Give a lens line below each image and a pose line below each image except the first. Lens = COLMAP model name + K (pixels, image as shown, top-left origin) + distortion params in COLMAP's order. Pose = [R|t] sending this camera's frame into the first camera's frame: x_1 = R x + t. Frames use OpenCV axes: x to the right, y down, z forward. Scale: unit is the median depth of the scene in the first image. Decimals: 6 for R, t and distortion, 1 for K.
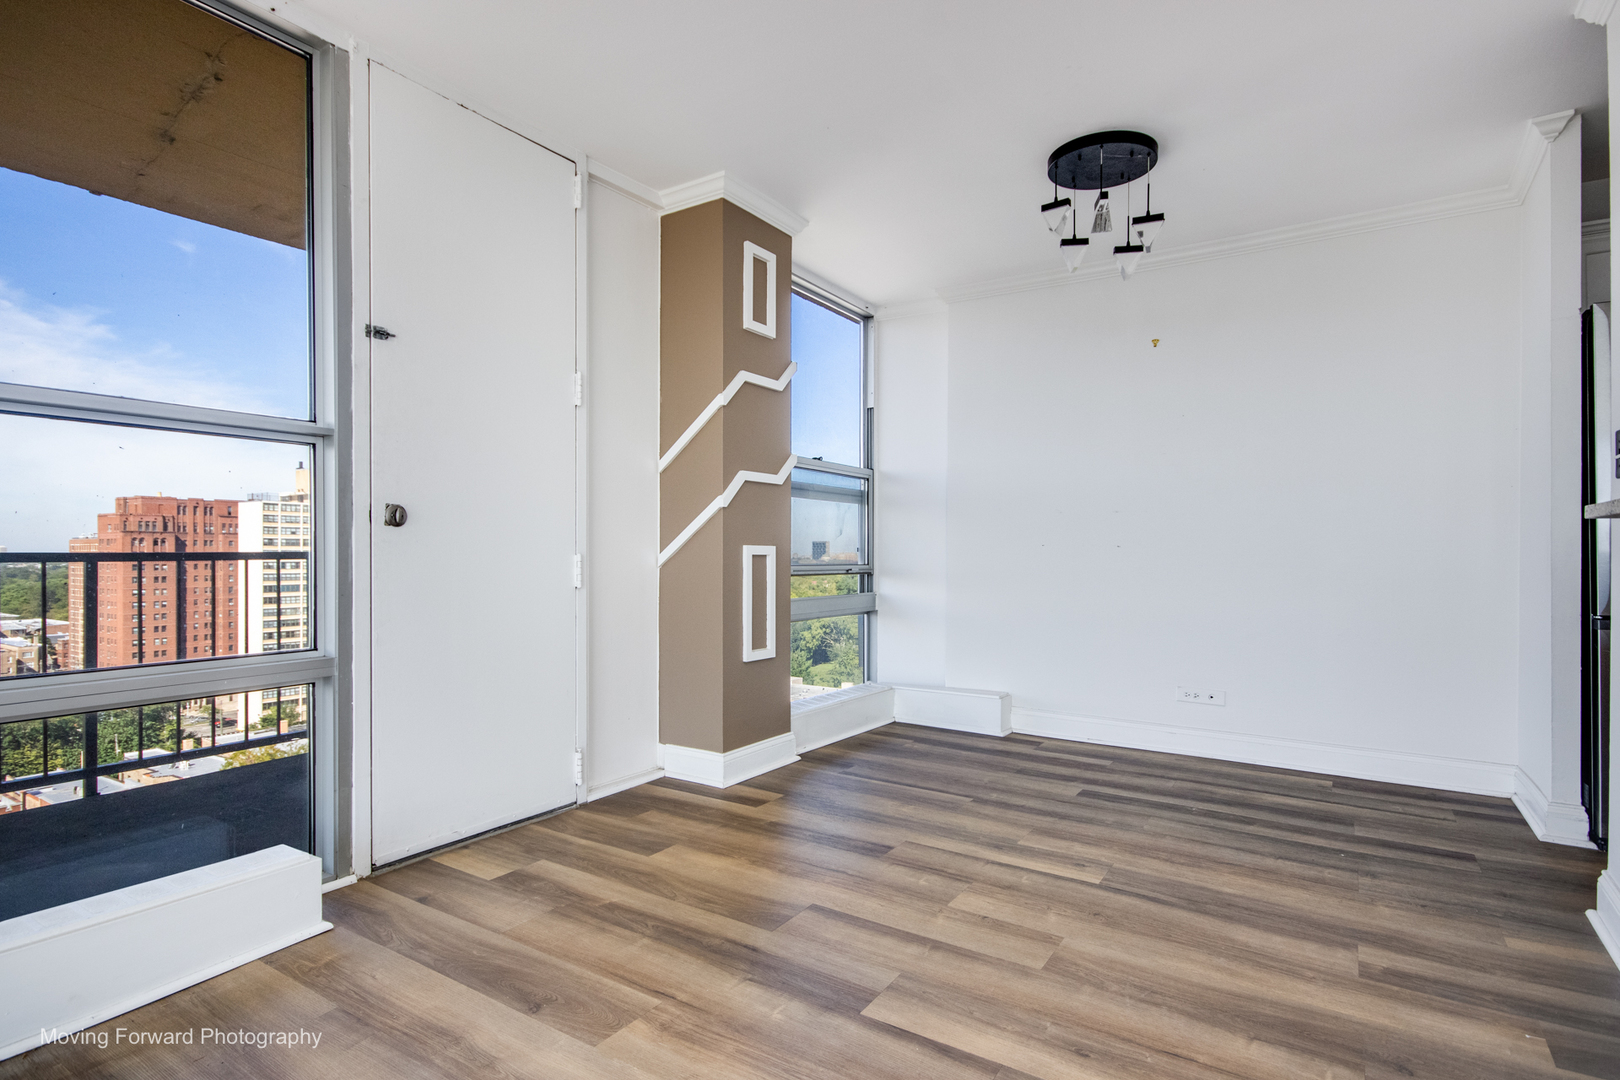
lens RADIAL K [[821.3, 0, 801.2], [0, 821.3, 553.8], [0, 0, 1]] dist [0.001290, -0.000136]
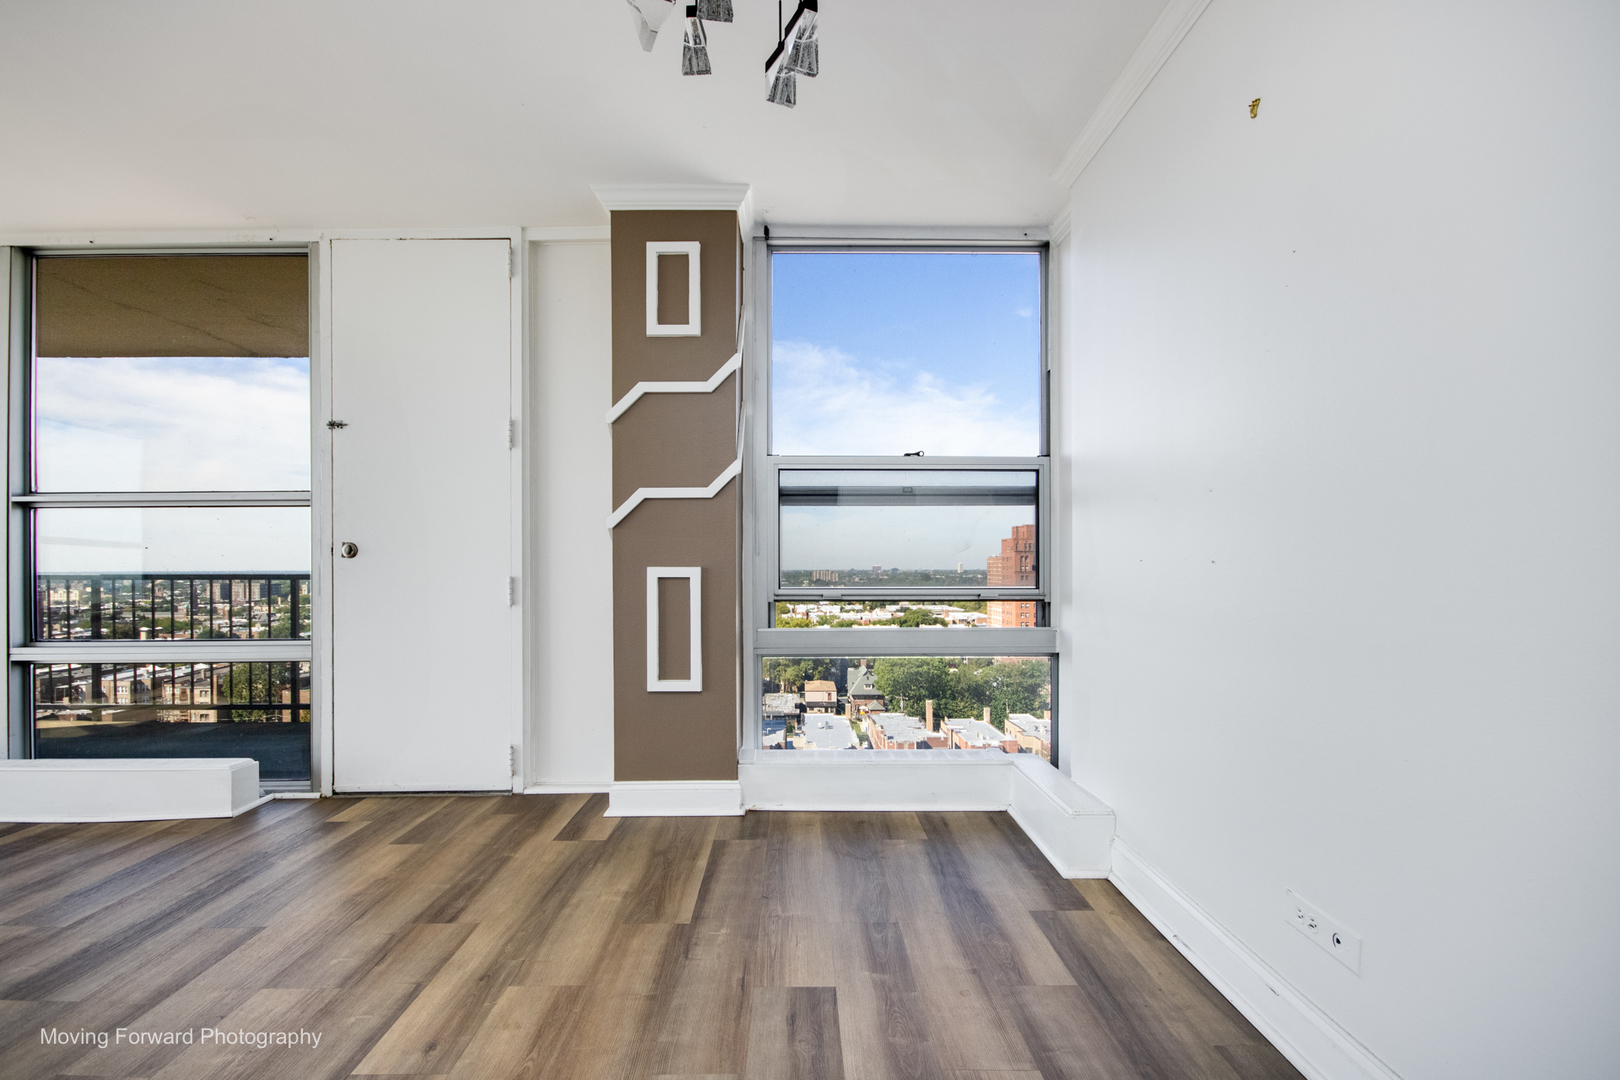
lens RADIAL K [[750.8, 0, 799.3], [0, 750.8, 569.6], [0, 0, 1]] dist [0.000210, -0.007285]
pose [[0.564601, -0.002086, -0.825361, 0.955369], [0.005118, 0.999986, 0.000974, -0.009601], [0.825348, -0.004774, 0.564604, 0.852313]]
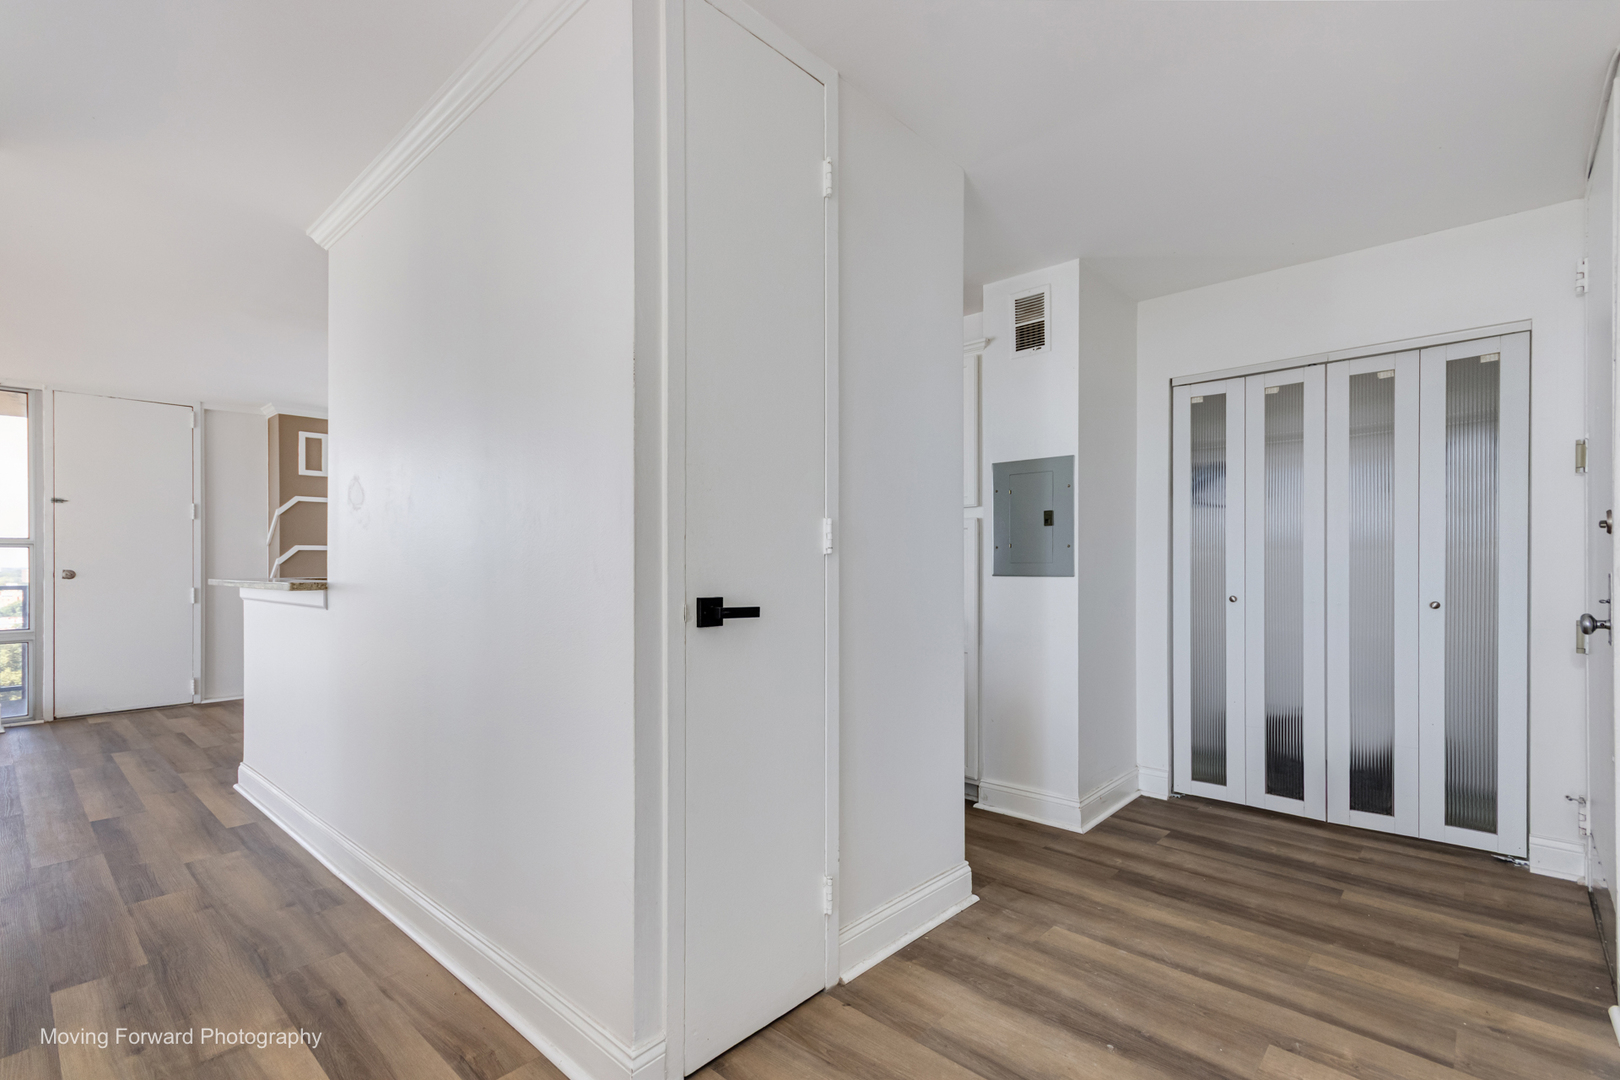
lens RADIAL K [[753.4, 0, 774.9], [0, 753.4, 563.1], [0, 0, 1]] dist [0.056857, 0.000073]
pose [[0.980940, -0.002896, -0.194292, 1.876736], [0.002865, 0.999996, -0.000441, -0.068782], [0.194292, -0.000124, 0.980944, -0.821199]]
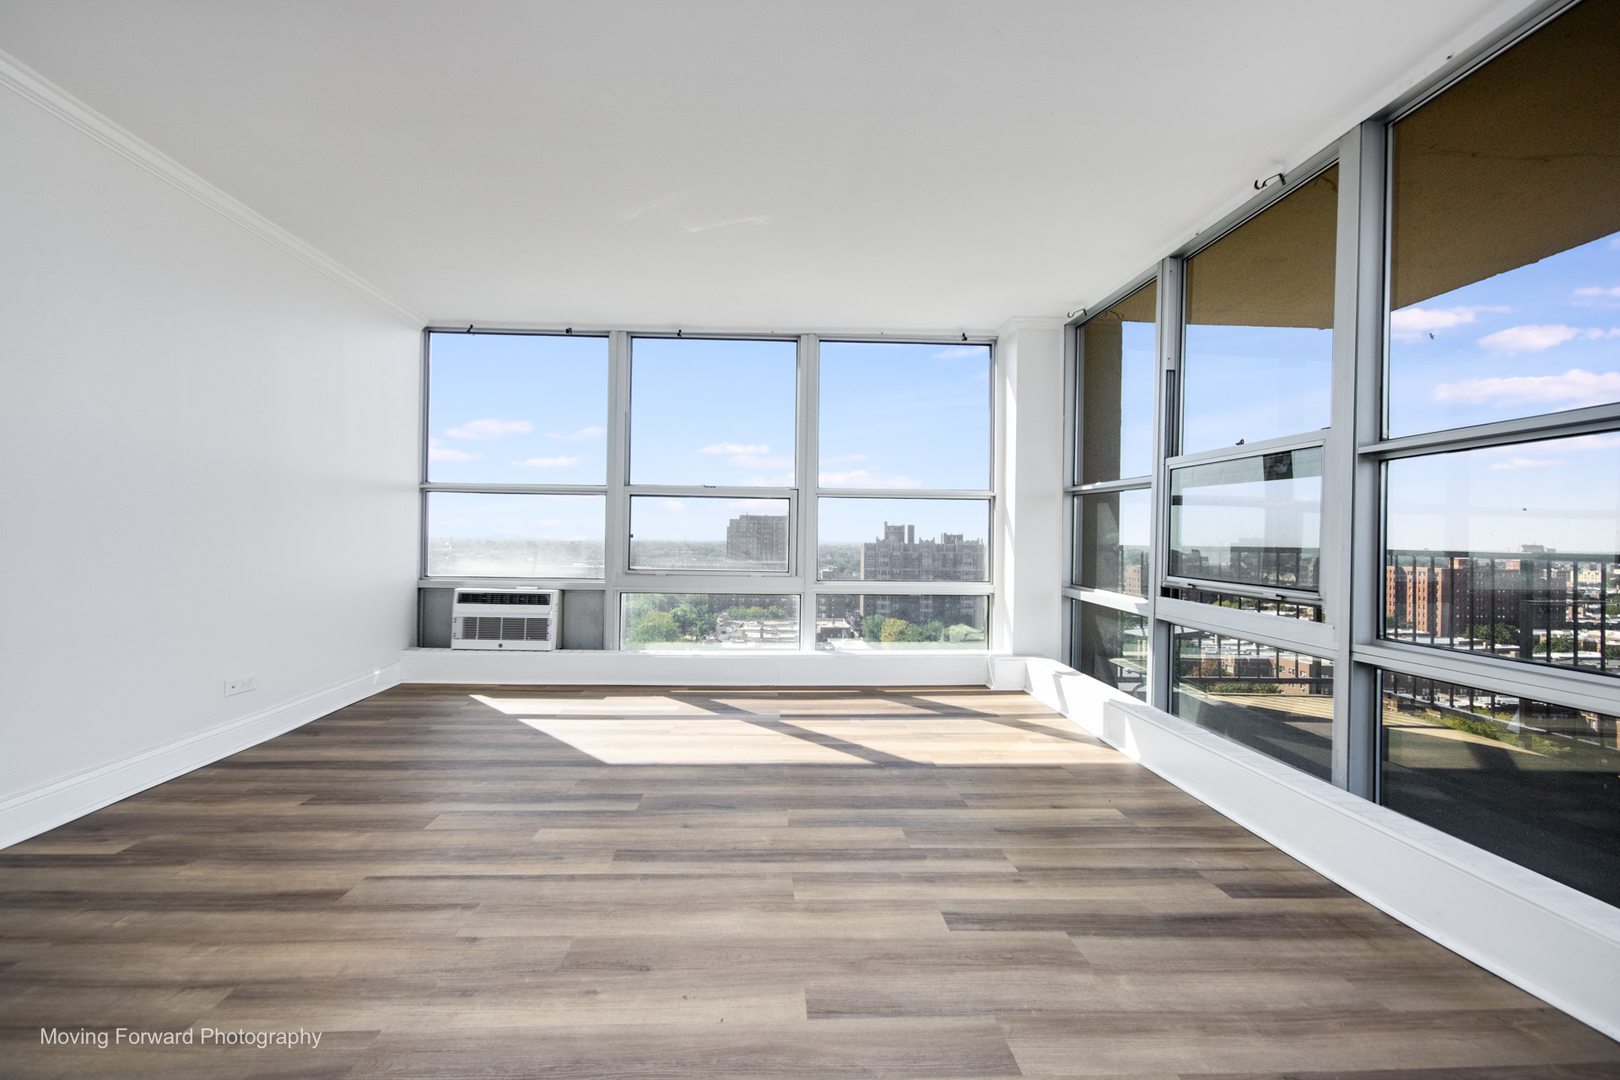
lens RADIAL K [[828.6, 0, 810.0], [0, 828.6, 540.0], [0, 0, 1]] dist [0.006488, 0.000862]
pose [[-0.801616, -0.012835, -0.597702, 0.401617], [-0.016789, 0.999859, 0.001046, -0.007540], [0.597604, 0.010873, -0.801718, 0.902059]]
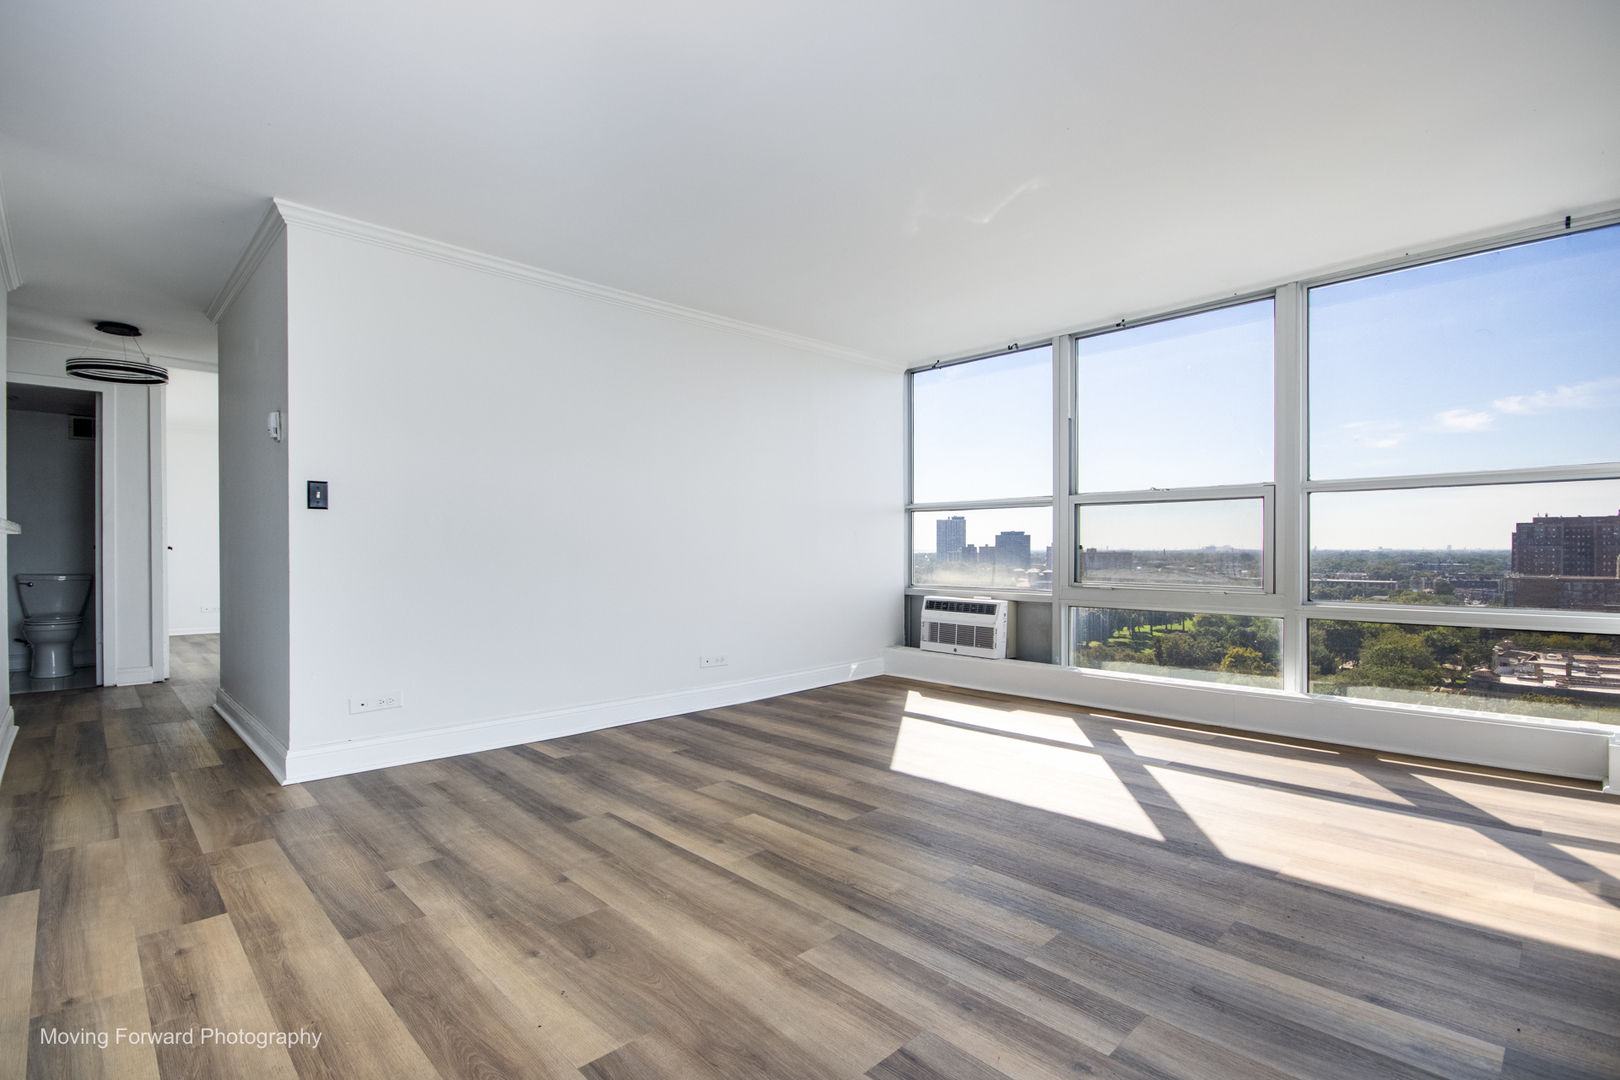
lens RADIAL K [[759.6, 0, 803.5], [0, 759.6, 549.3], [0, 0, 1]] dist [0.003340, -0.007712]
pose [[-0.976400, 0.000400, 0.215972, -0.252632], [0.001026, 0.999996, 0.002784, -0.008245], [-0.215970, 0.002940, -0.976396, 0.884282]]
